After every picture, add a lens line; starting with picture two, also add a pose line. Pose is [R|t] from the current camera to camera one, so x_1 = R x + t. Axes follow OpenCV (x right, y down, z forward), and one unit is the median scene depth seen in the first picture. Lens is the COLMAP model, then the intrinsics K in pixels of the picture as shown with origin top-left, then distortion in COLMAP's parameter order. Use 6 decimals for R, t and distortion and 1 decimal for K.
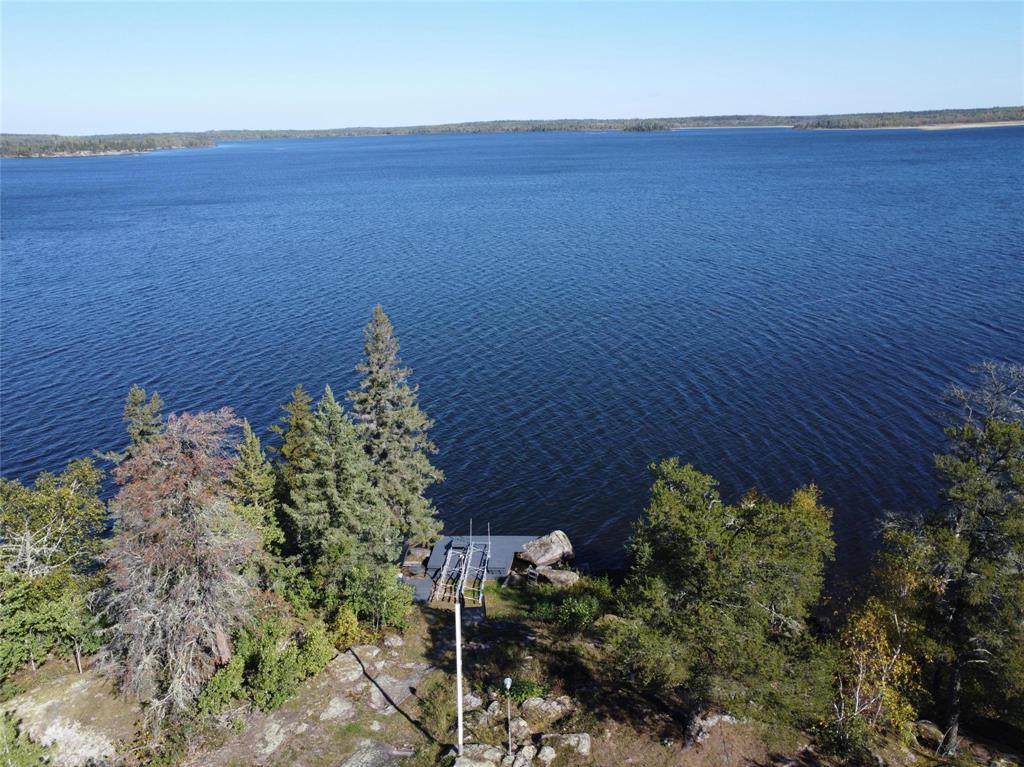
lens RADIAL K [[773.4, 0, 514.5], [0, 773.4, 379.4], [0, 0, 1]] dist [-0.120147, 0.181107]
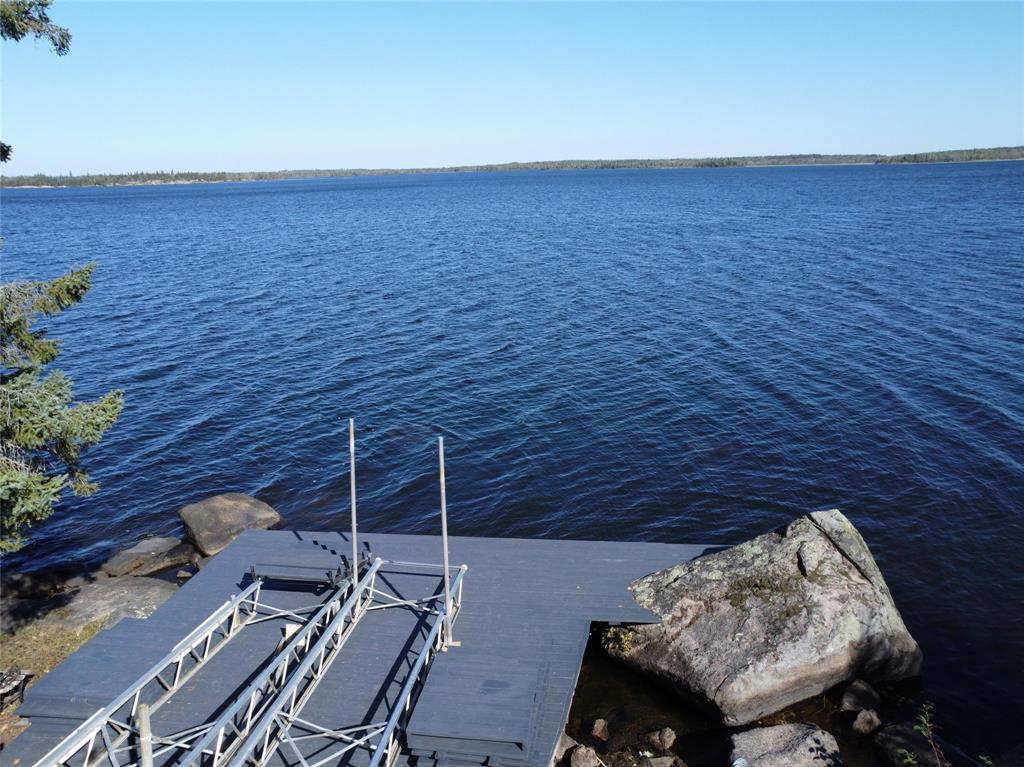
lens RADIAL K [[773.4, 0, 514.5], [0, 773.4, 379.4], [0, 0, 1]] dist [-0.120147, 0.181107]
pose [[0.996284, 0.020654, -0.083611, -0.004070], [-0.025602, 0.997957, -0.058543, 0.178102], [0.082231, 0.060467, 0.994777, 0.814008]]
